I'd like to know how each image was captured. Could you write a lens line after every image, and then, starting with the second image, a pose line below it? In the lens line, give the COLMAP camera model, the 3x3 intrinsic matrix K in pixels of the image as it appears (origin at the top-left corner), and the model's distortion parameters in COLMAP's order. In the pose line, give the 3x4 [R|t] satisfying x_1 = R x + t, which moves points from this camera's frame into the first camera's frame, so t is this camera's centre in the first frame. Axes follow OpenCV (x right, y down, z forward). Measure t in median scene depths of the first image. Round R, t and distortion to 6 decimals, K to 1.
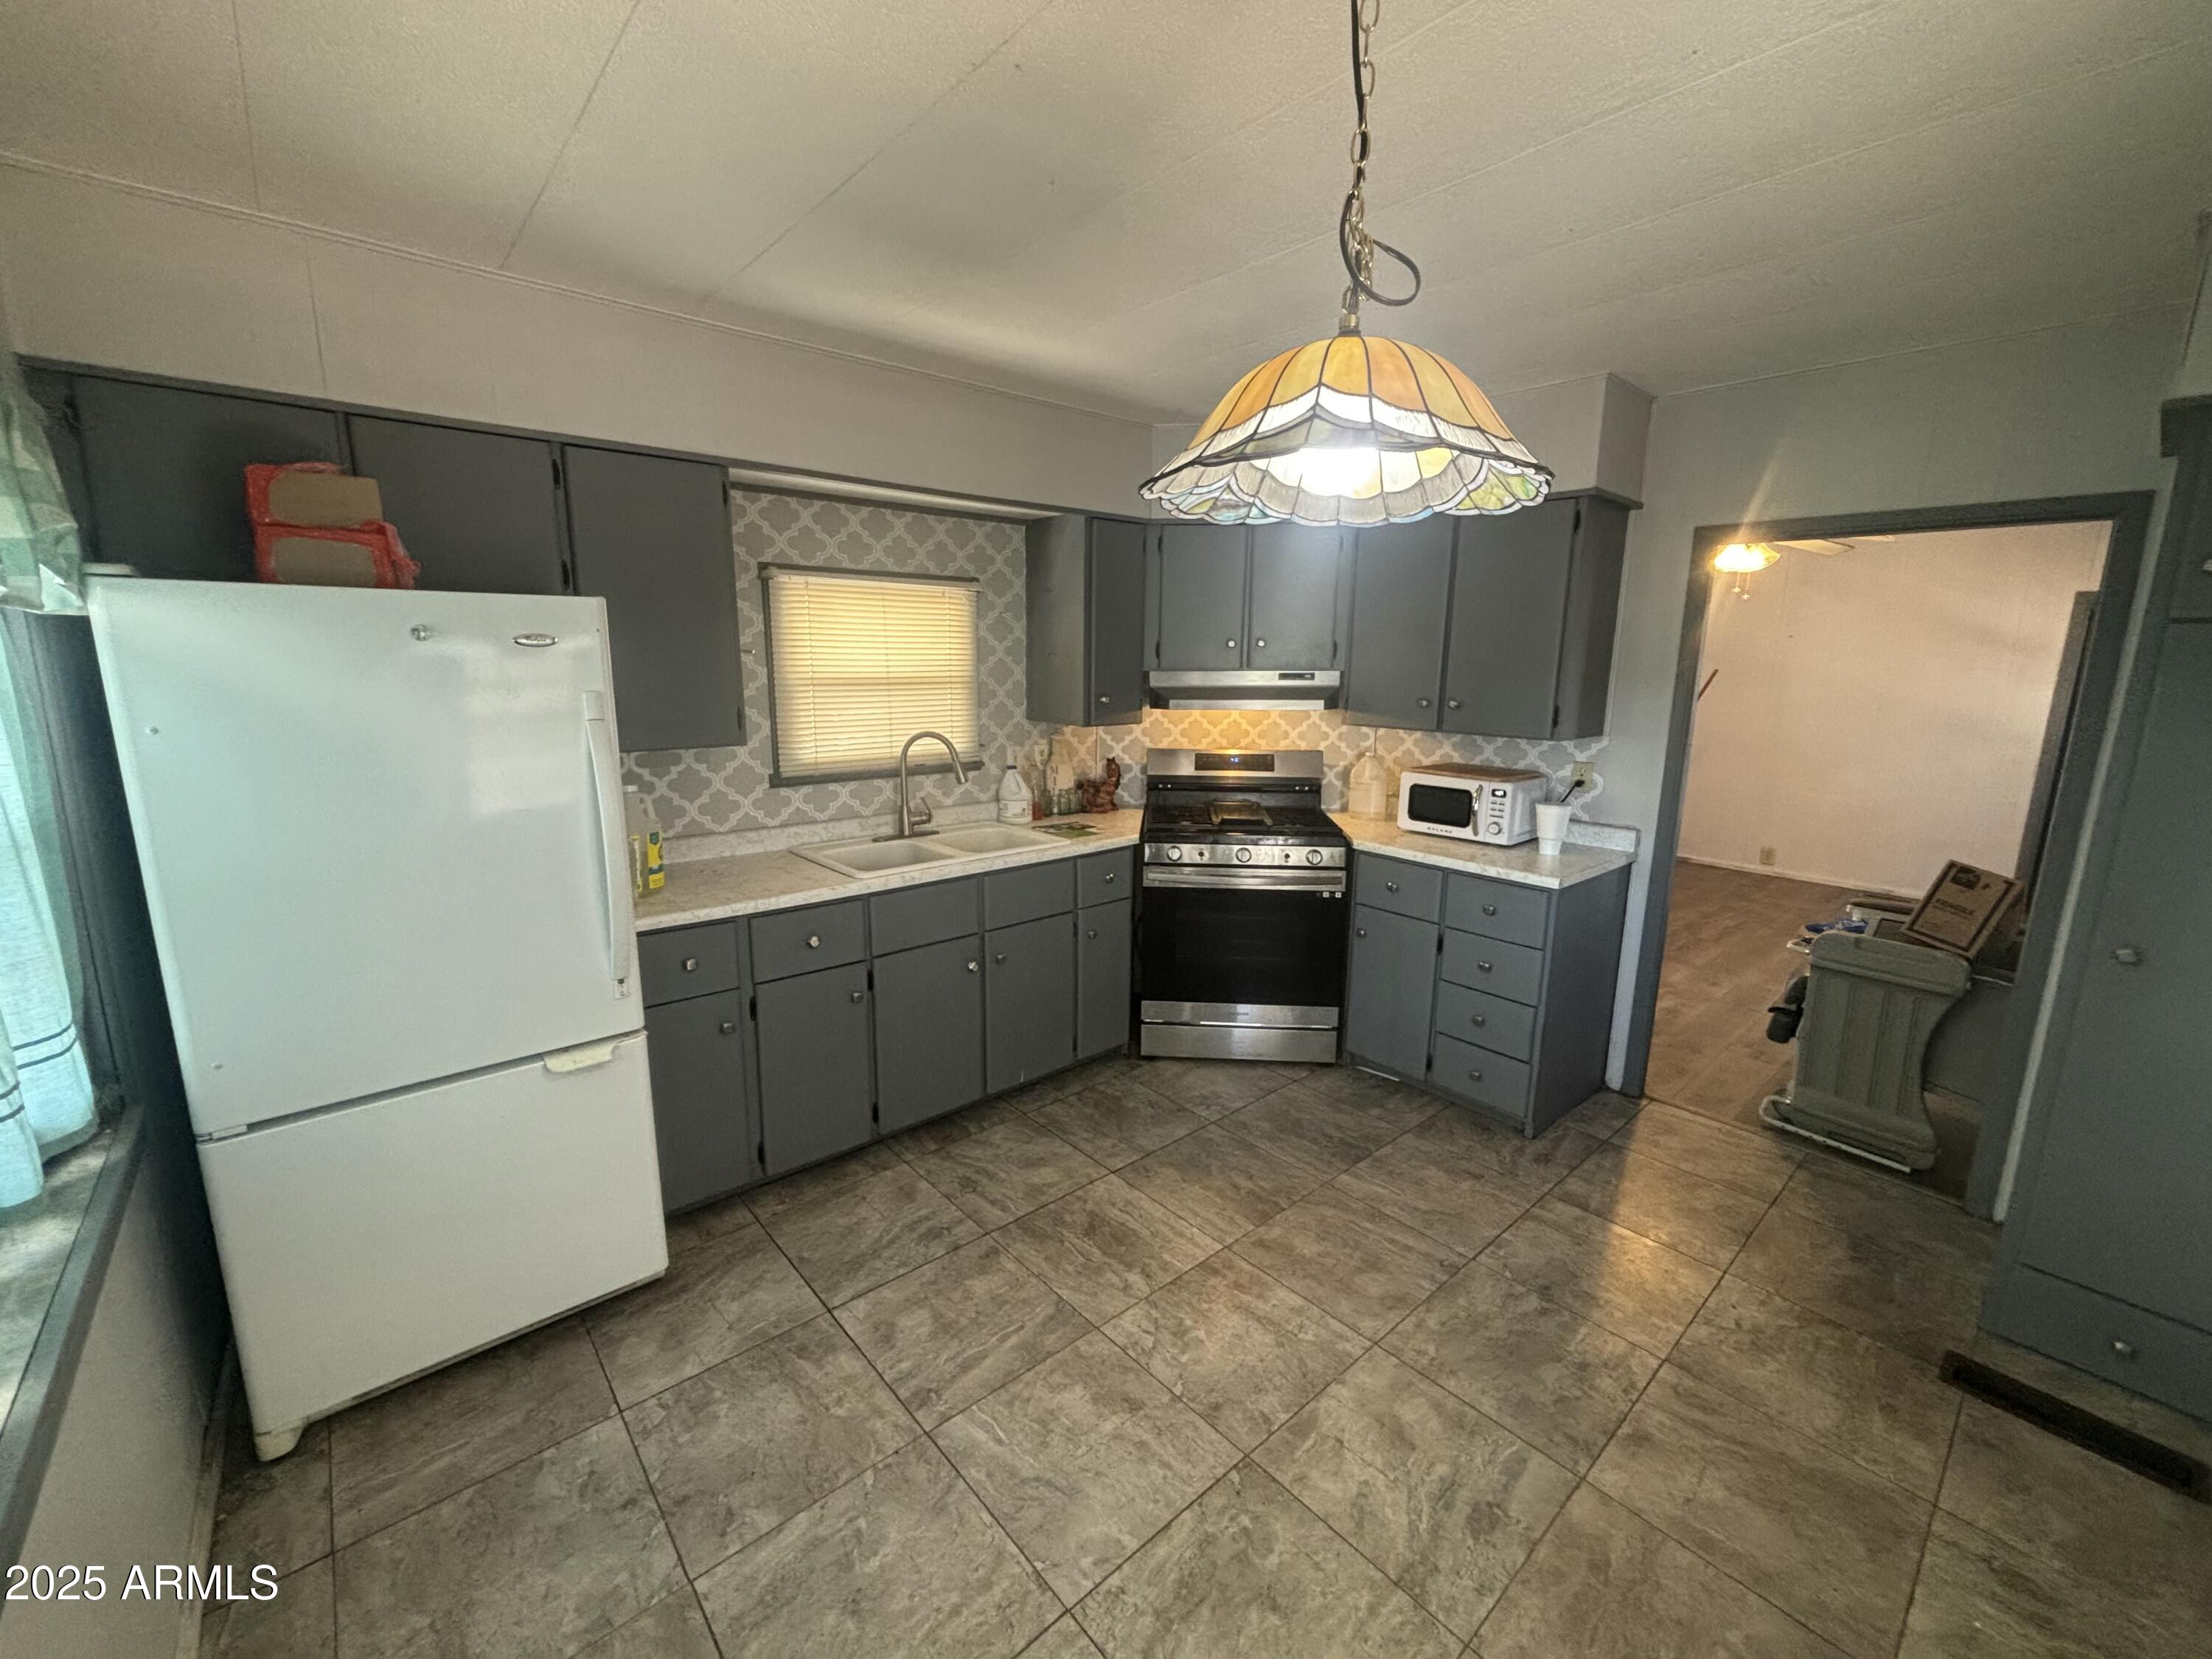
lens RADIAL K [[900.1, 0, 1103.4], [0, 900.1, 822.9], [0, 0, 1]] dist [0.000111, 0.000444]
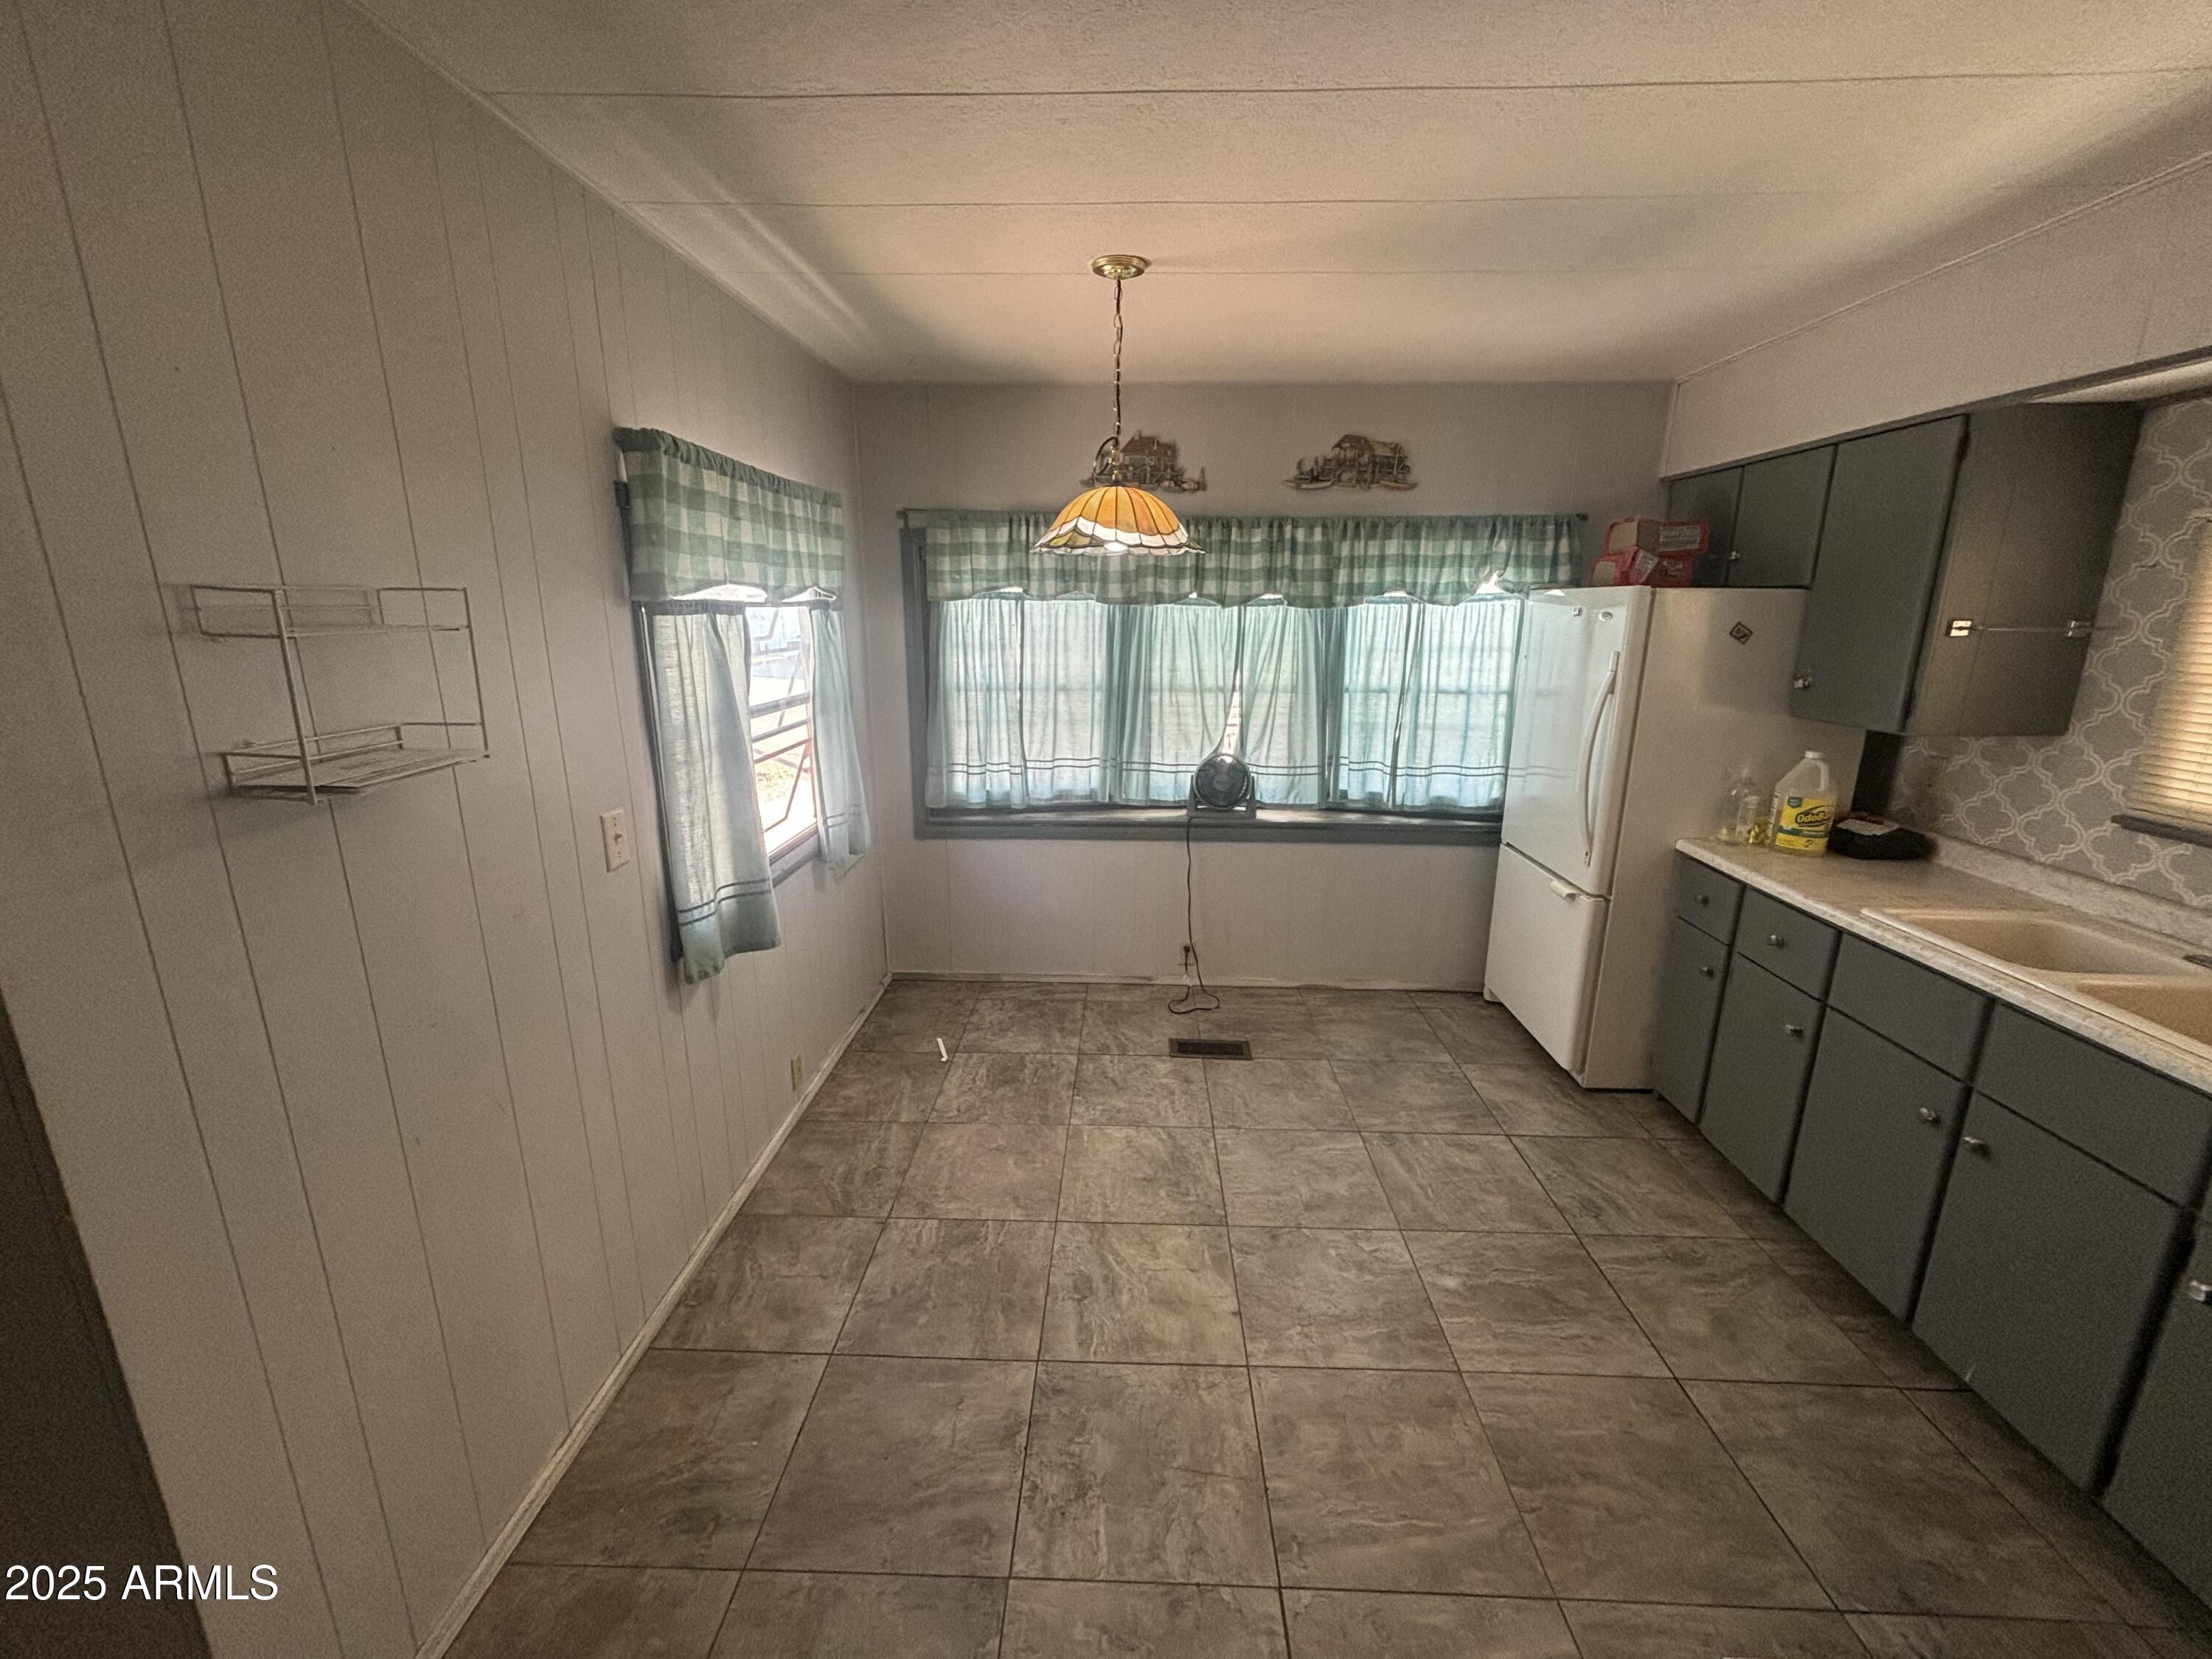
lens RADIAL K [[900.1, 0, 1106.0], [0, 900.1, 824.5], [0, 0, 1]] dist [0.000111, 0.000444]
pose [[-0.680302, 0.159940, -0.715268, 0.933261], [-0.149906, 0.924906, 0.349395, -0.235365], [0.717438, 0.344917, -0.605240, 1.203511]]
